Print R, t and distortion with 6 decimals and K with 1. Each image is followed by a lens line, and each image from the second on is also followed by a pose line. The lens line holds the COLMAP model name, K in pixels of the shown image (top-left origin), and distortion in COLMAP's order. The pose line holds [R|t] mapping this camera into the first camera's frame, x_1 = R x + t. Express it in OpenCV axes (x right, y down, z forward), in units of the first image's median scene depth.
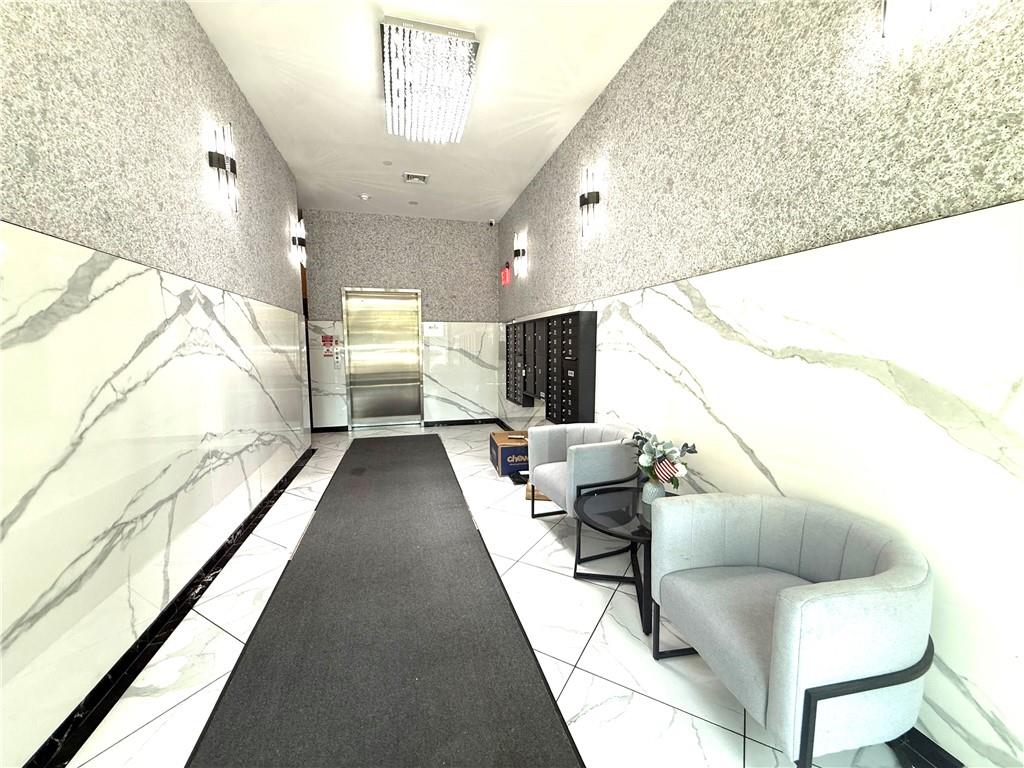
lens RADIAL K [[408.8, 0, 510.1], [0, 408.8, 385.2], [0, 0, 1]] dist [0.002033, -0.000017]
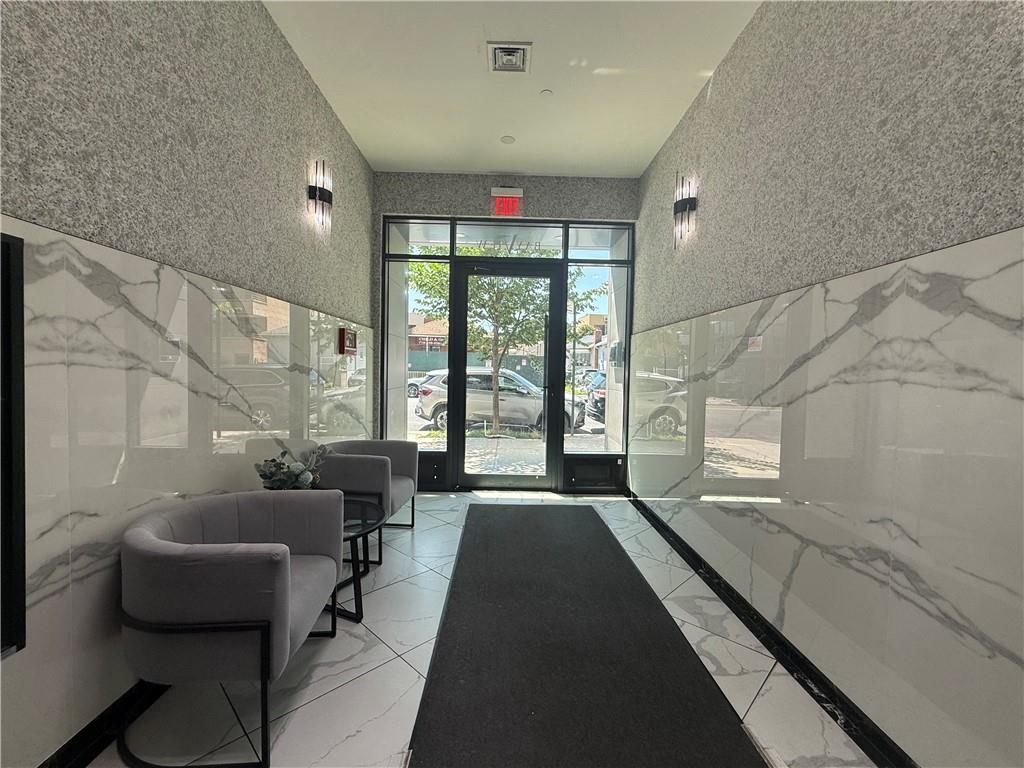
lens RADIAL K [[446.9, 0, 512.0], [0, 446.9, 384.0], [0, 0, 1]] dist [0.000066, 0.000016]
pose [[-0.968828, -0.023286, 0.246636, -0.400163], [0.007733, 0.992244, 0.124061, -0.166248], [-0.247612, 0.122101, -0.961135, 1.829891]]
